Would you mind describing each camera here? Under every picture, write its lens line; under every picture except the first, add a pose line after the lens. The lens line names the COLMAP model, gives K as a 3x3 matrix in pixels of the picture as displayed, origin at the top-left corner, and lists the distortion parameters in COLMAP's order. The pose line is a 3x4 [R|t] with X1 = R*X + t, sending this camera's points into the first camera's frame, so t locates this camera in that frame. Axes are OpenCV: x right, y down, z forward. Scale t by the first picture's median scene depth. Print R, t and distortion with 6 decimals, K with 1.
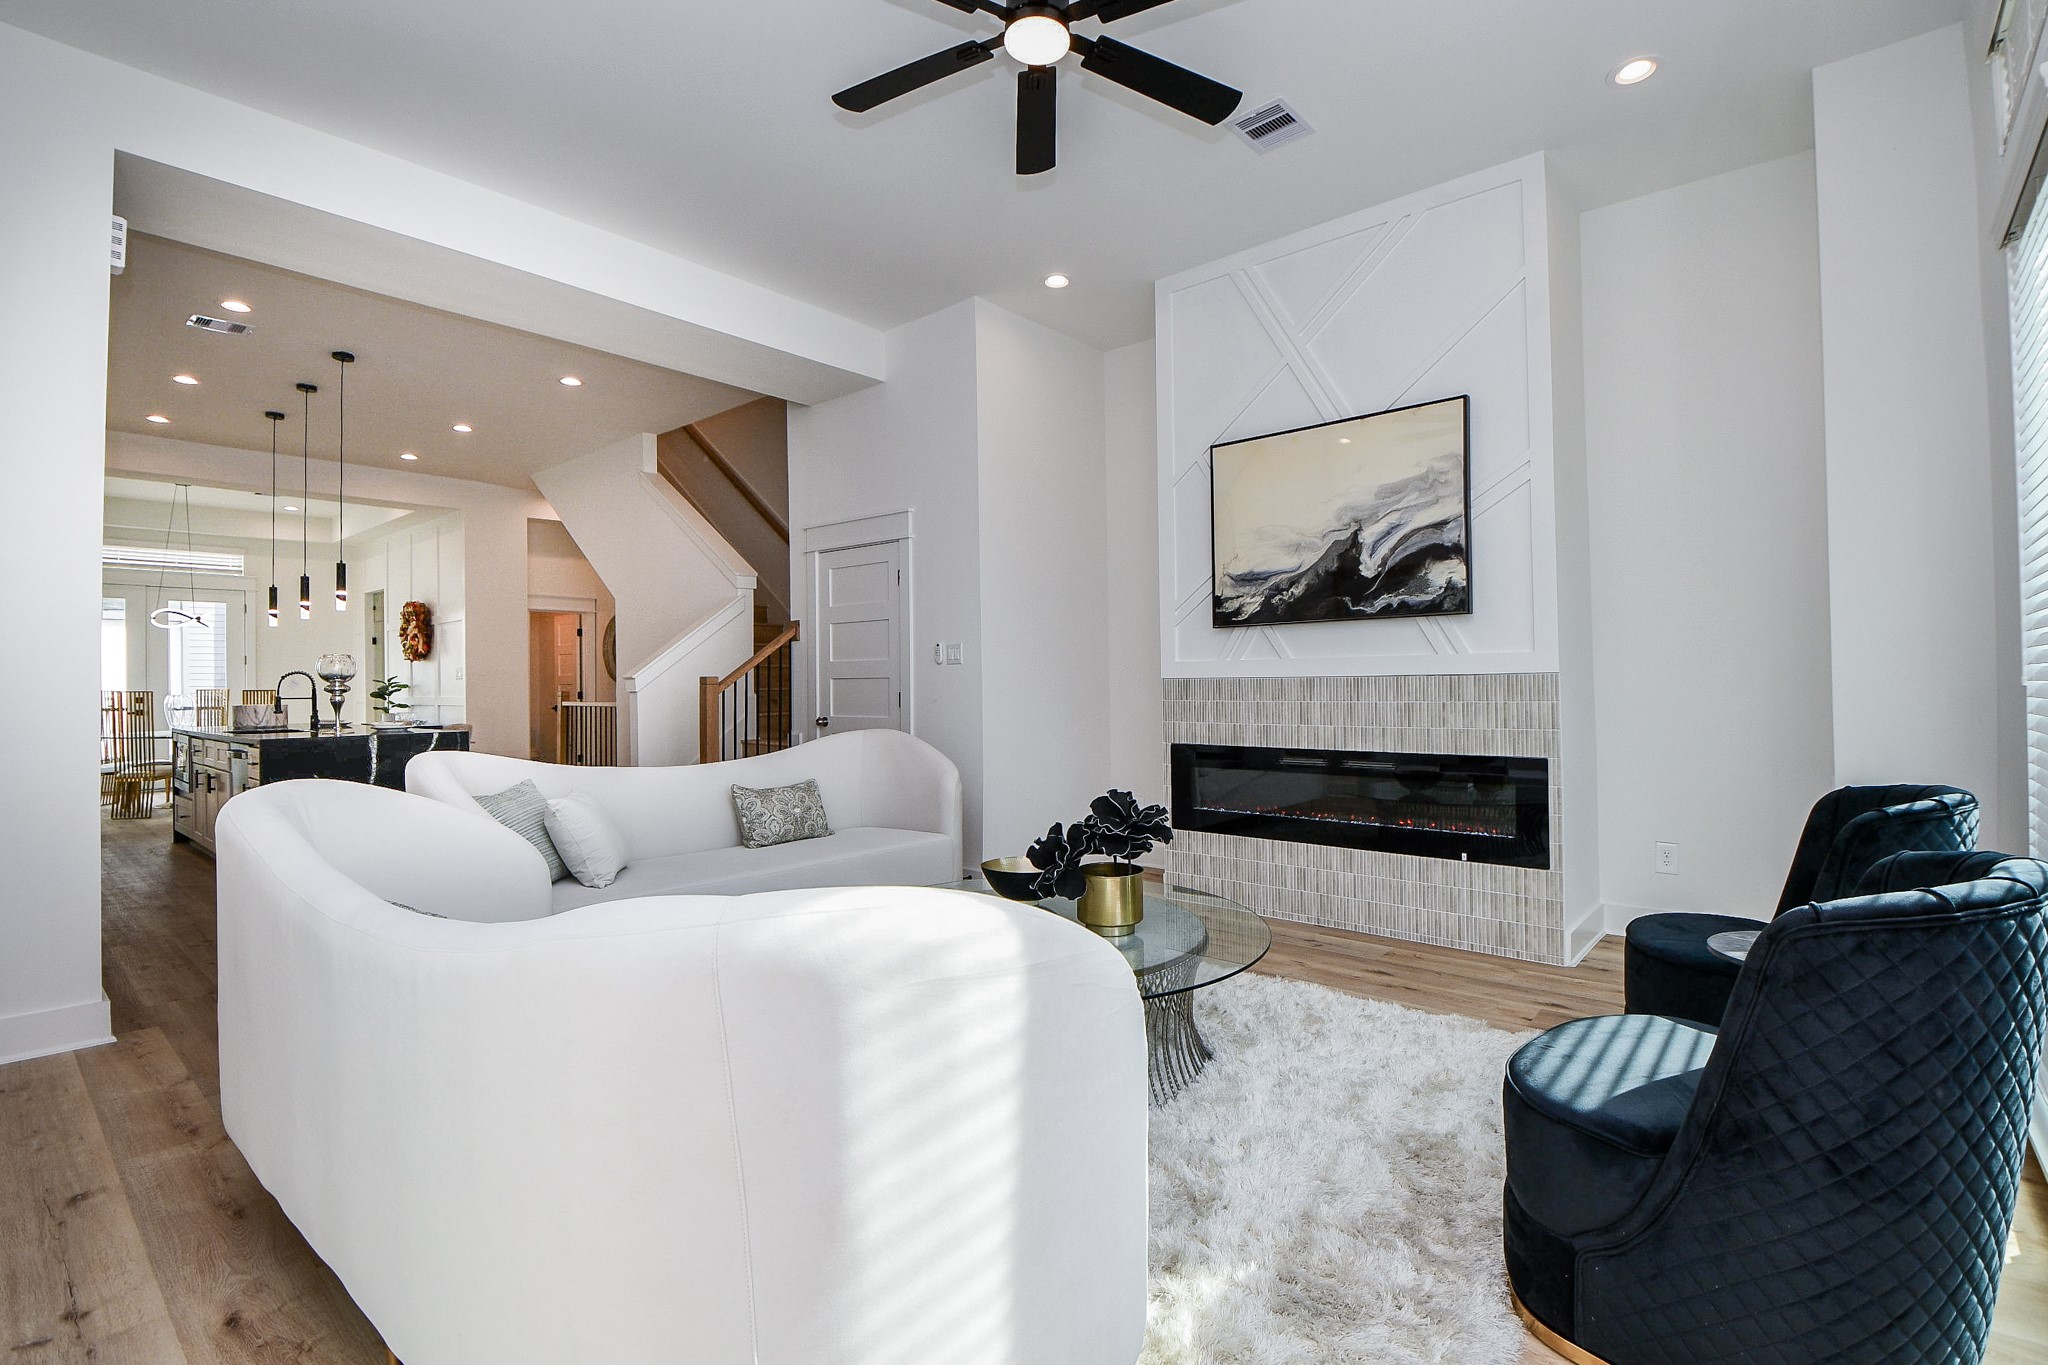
lens RADIAL K [[916.4, 0, 1021.3], [0, 916.4, 677.6], [0, 0, 1]] dist [0.001237, 0.000096]
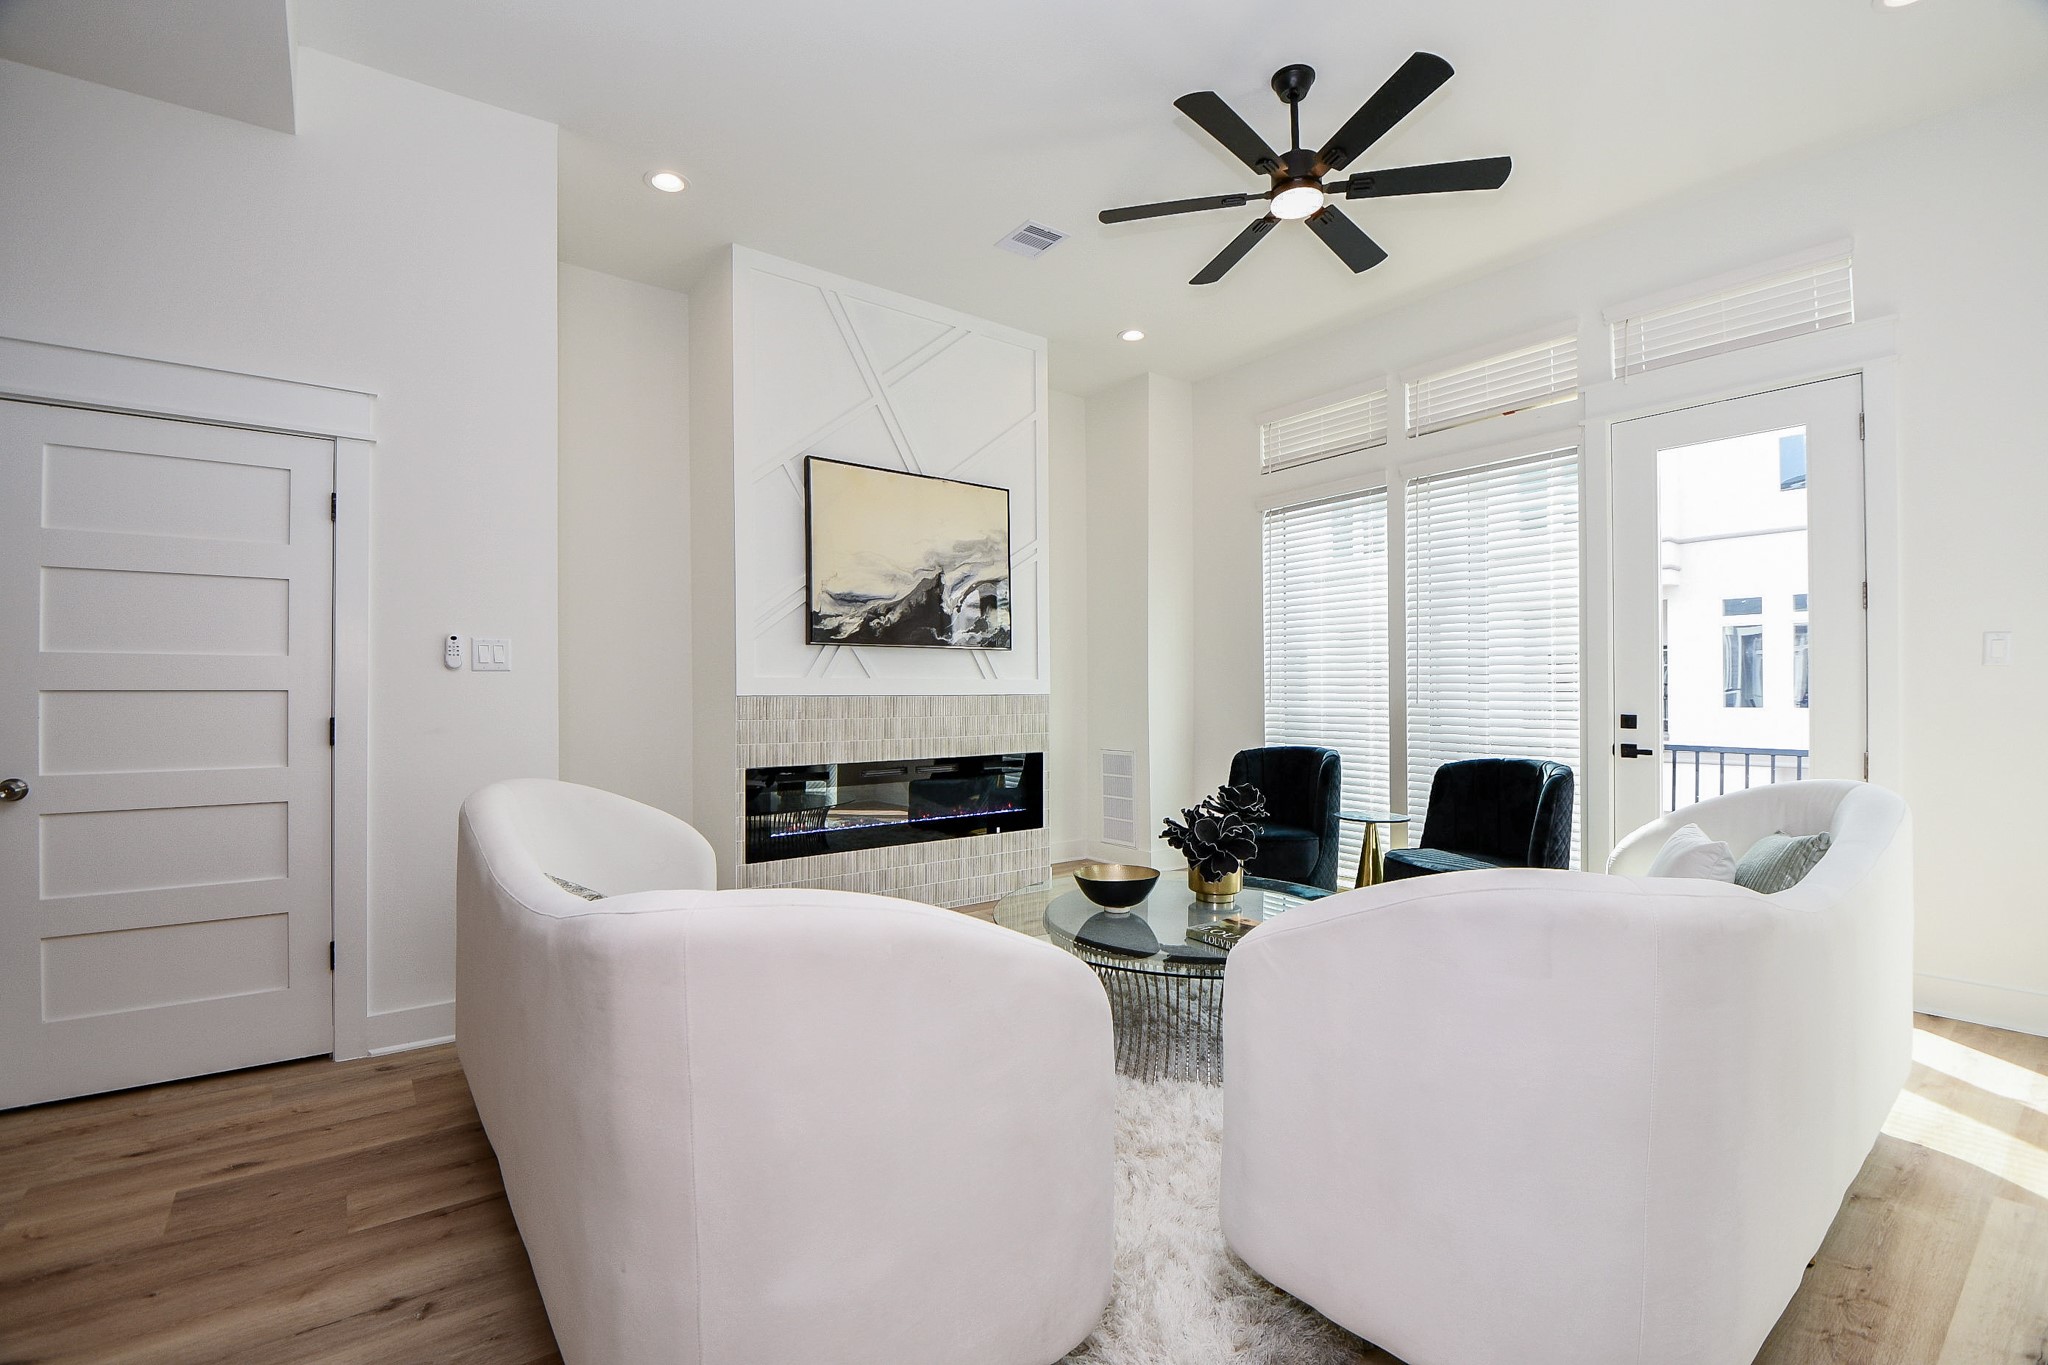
lens RADIAL K [[916.4, 0, 1021.2], [0, 916.4, 686.7], [0, 0, 1]] dist [0.001237, 0.000096]
pose [[0.193519, 0.020272, 0.980887, -0.755841], [-0.001360, 0.999791, -0.020394, 0.011192], [-0.981095, 0.002613, 0.193507, 0.641643]]
